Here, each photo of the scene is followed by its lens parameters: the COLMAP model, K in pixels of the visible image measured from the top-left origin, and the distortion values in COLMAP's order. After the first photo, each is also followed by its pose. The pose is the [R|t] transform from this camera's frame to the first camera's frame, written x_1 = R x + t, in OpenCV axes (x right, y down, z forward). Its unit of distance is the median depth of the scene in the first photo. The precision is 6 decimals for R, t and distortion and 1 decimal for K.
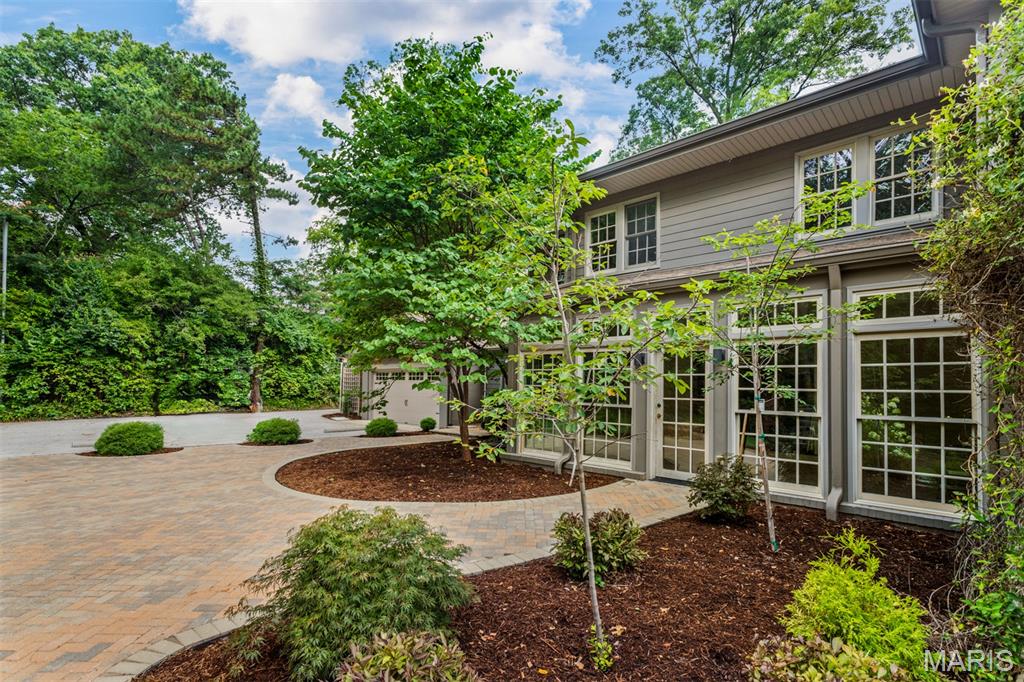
lens RADIAL K [[508.5, 0, 514.7], [0, 508.5, 375.5], [0, 0, 1]] dist [0.000135, -0.000125]
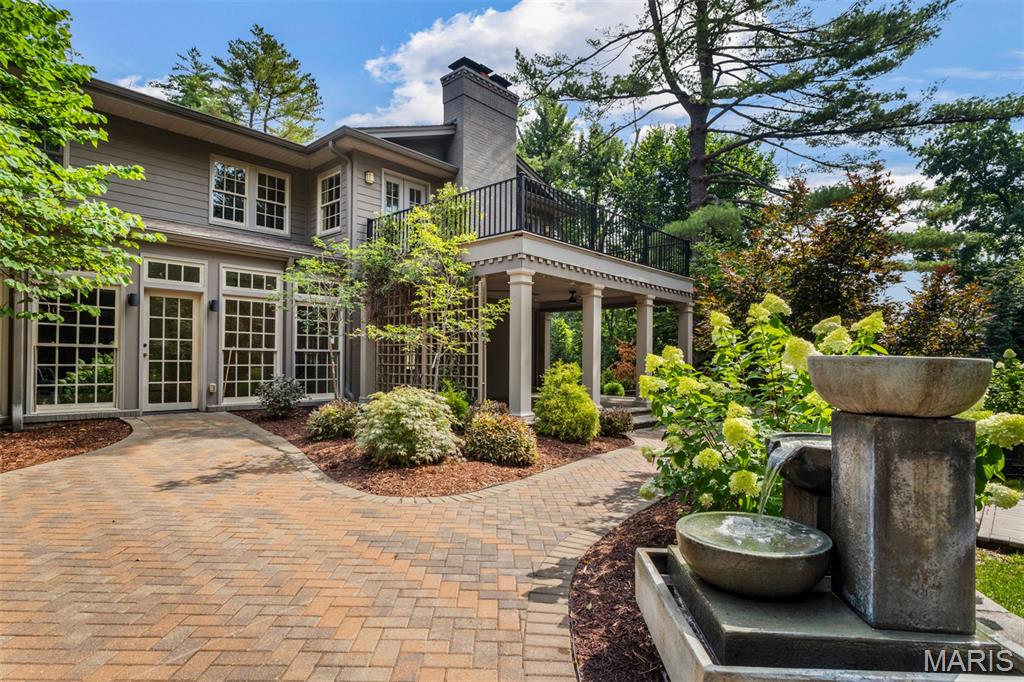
lens RADIAL K [[528.7, 0, 509.3], [0, 528.7, 353.5], [0, 0, 1]] dist [-0.001217, -0.000863]
pose [[-0.027238, -0.010232, 0.999577, -0.303540], [-0.034310, 0.999368, 0.009295, 0.013843], [-0.999040, -0.034042, -0.027572, 0.091614]]
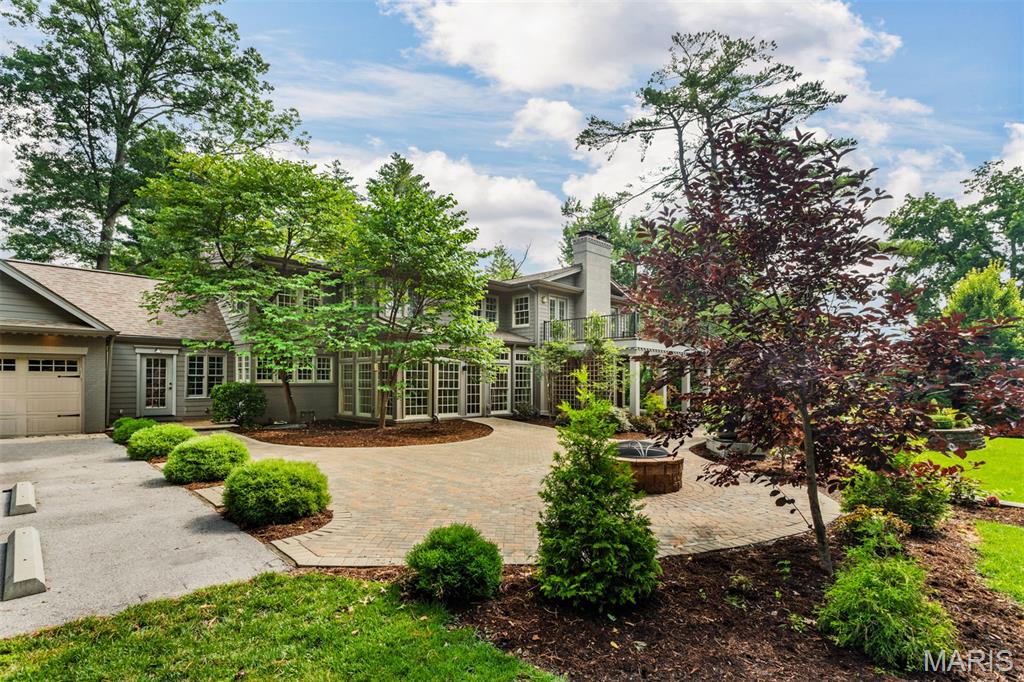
lens RADIAL K [[503.9, 0, 507.2], [0, 503.9, 374.9], [0, 0, 1]] dist [0.003065, 0.000355]
pose [[0.008227, -0.009493, 0.999921, -0.753365], [-0.029071, 0.999530, 0.009728, -0.010812], [-0.999543, -0.029149, 0.007947, 0.278680]]
